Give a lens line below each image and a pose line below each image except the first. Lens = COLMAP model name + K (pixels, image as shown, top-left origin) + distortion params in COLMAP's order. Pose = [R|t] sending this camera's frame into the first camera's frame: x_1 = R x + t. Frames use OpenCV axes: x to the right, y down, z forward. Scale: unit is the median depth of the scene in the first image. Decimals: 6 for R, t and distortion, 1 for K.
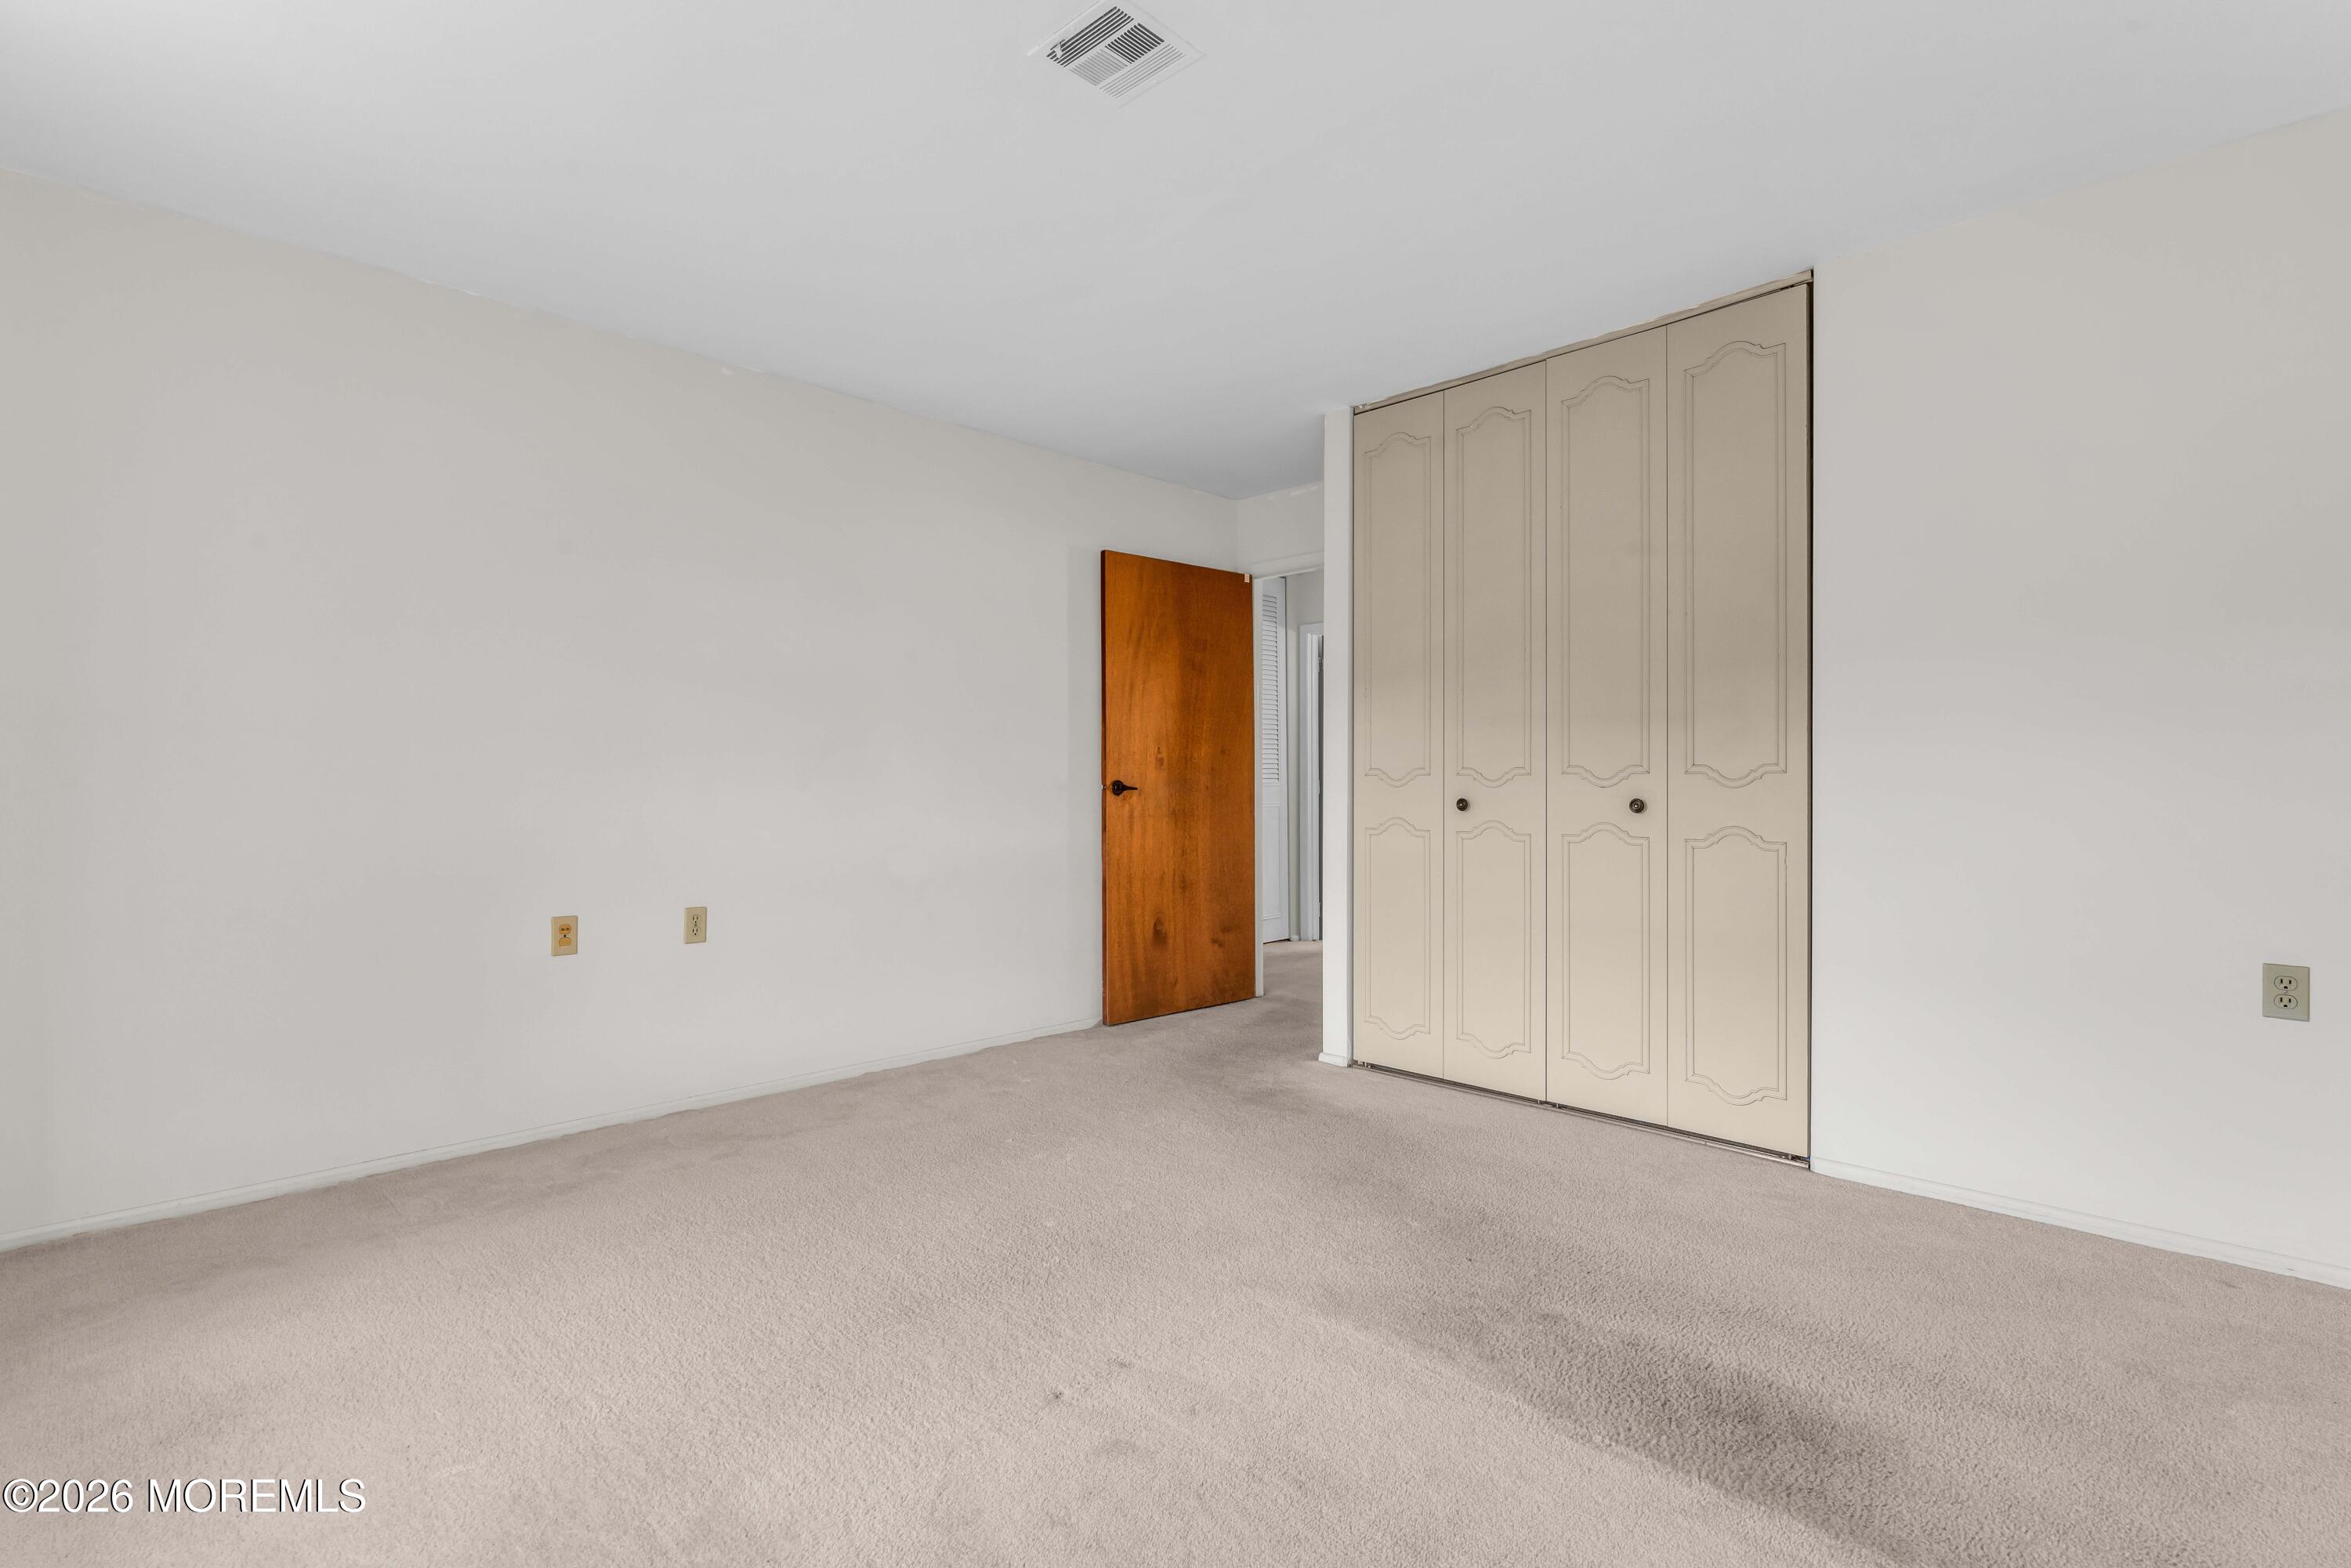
lens RADIAL K [[1151.2, 0, 1175.5], [0, 1151.2, 784.0], [0, 0, 1]] dist [0.000767, 0.000330]
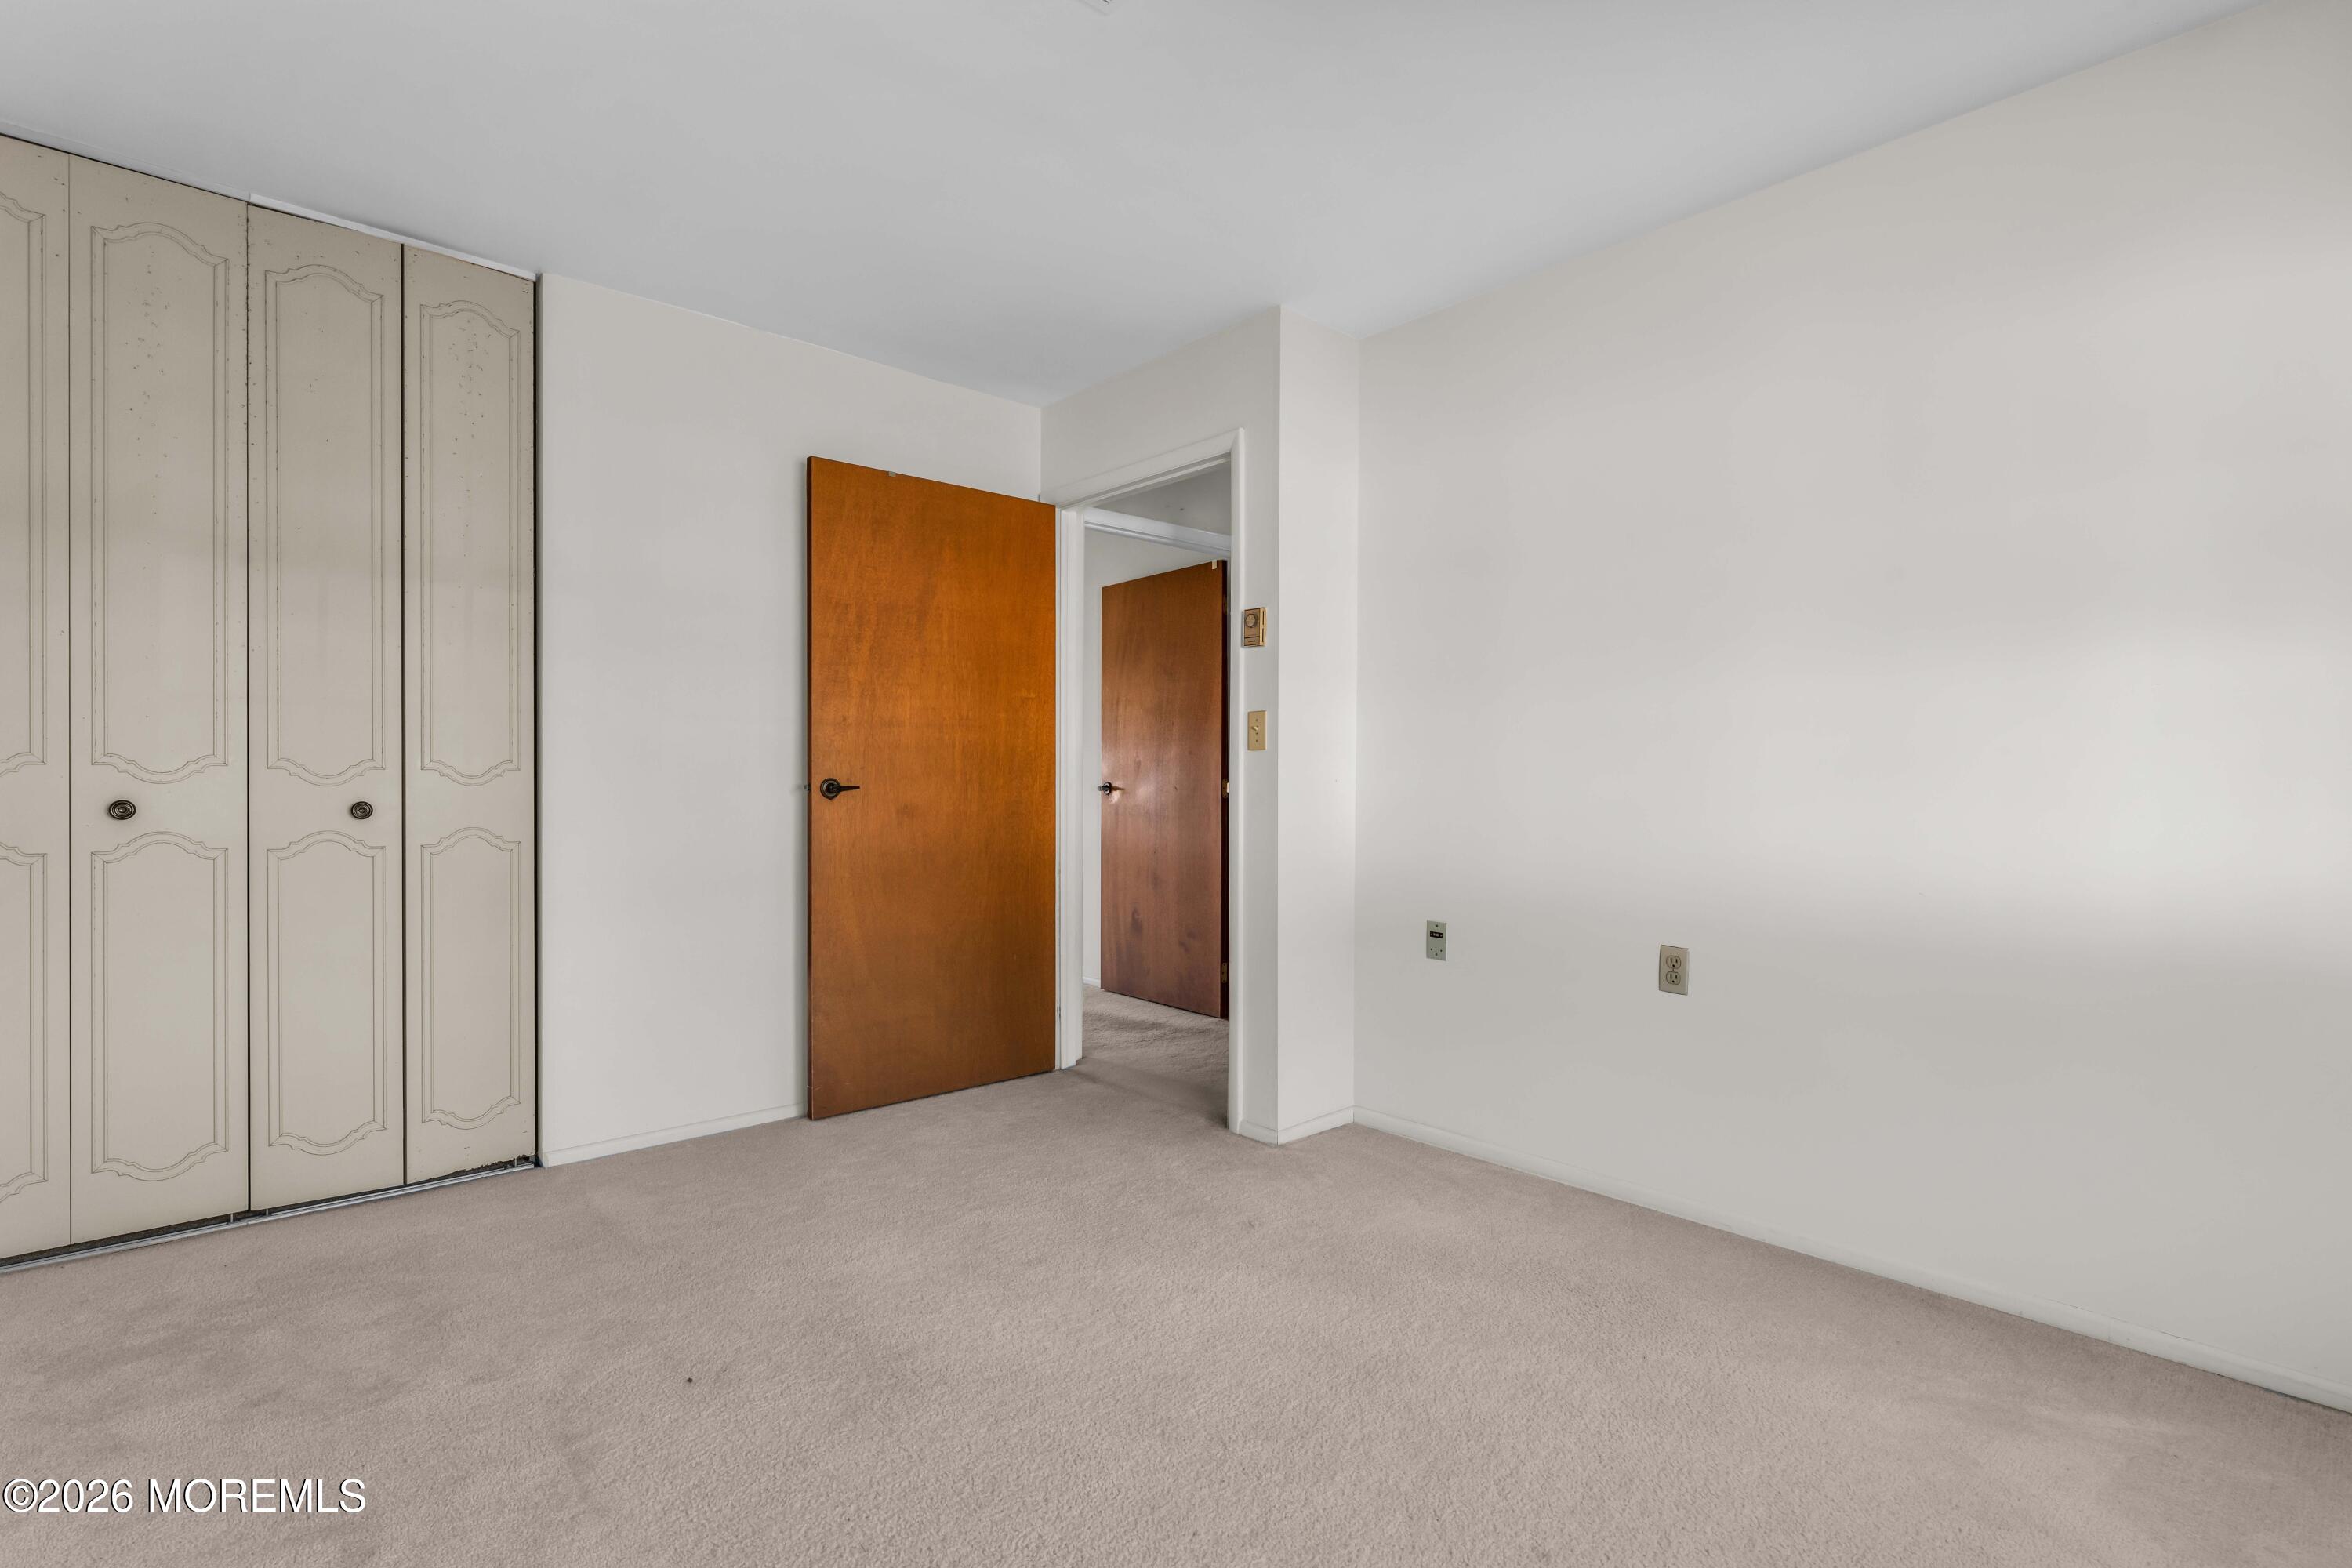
lens RADIAL K [[1120.1, 0, 1176.0], [0, 1120.1, 784.0], [0, 0, 1]] dist [0.001876, 0.000588]
pose [[0.042457, 0.001821, 0.999097, -0.391715], [-0.006392, 0.999978, -0.001551, 0.000125], [-0.999078, -0.006320, 0.042468, 0.403785]]
